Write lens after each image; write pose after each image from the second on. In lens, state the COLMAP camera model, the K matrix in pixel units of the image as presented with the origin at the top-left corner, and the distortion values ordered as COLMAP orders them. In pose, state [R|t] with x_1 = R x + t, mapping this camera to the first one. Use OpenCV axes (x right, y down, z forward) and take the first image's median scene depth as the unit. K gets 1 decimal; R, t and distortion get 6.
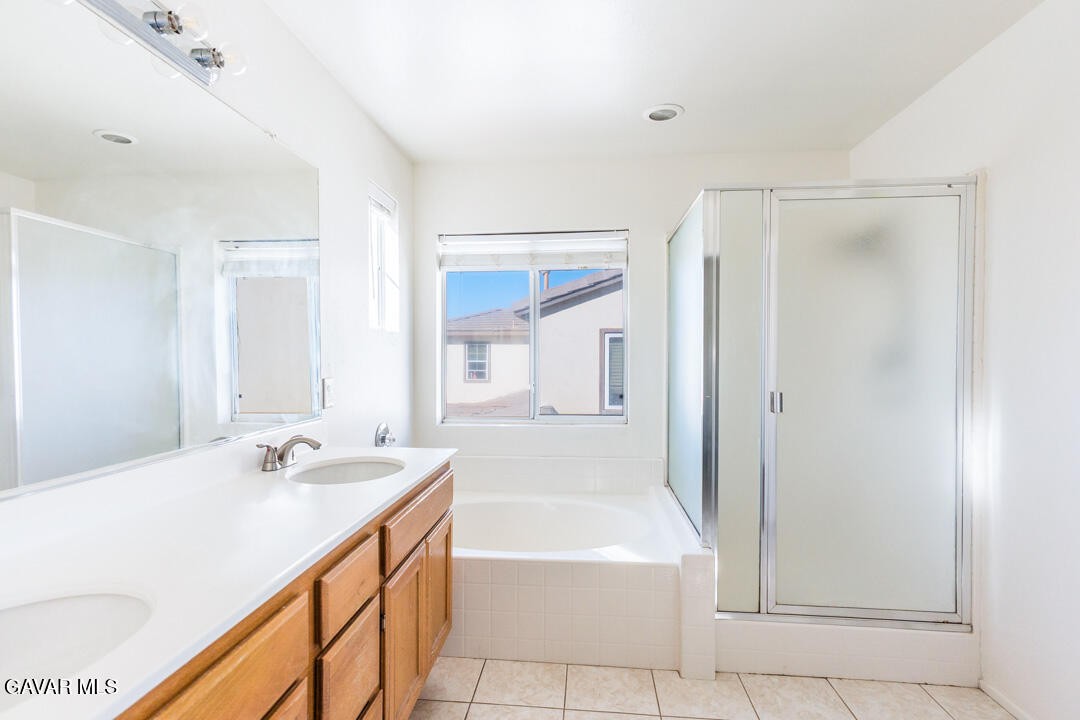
lens RADIAL K [[507.4, 0, 554.8], [0, 507.4, 358.8], [0, 0, 1]] dist [-0.011534, 0.011531]
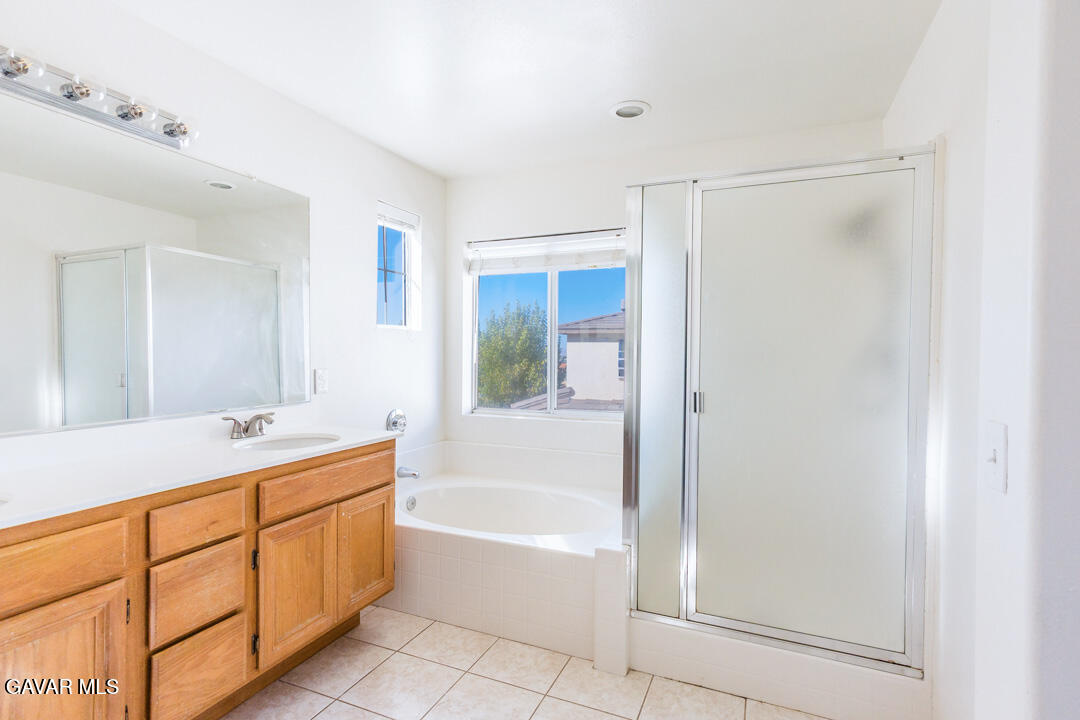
lens RADIAL K [[507.4, 0, 554.8], [0, 507.4, 358.8], [0, 0, 1]] dist [-0.011534, 0.011531]
pose [[0.955618, 0.011589, -0.294379, 0.457305], [-0.010132, 0.999928, 0.006476, -0.000203], [0.294433, -0.003206, 0.955667, 0.002243]]
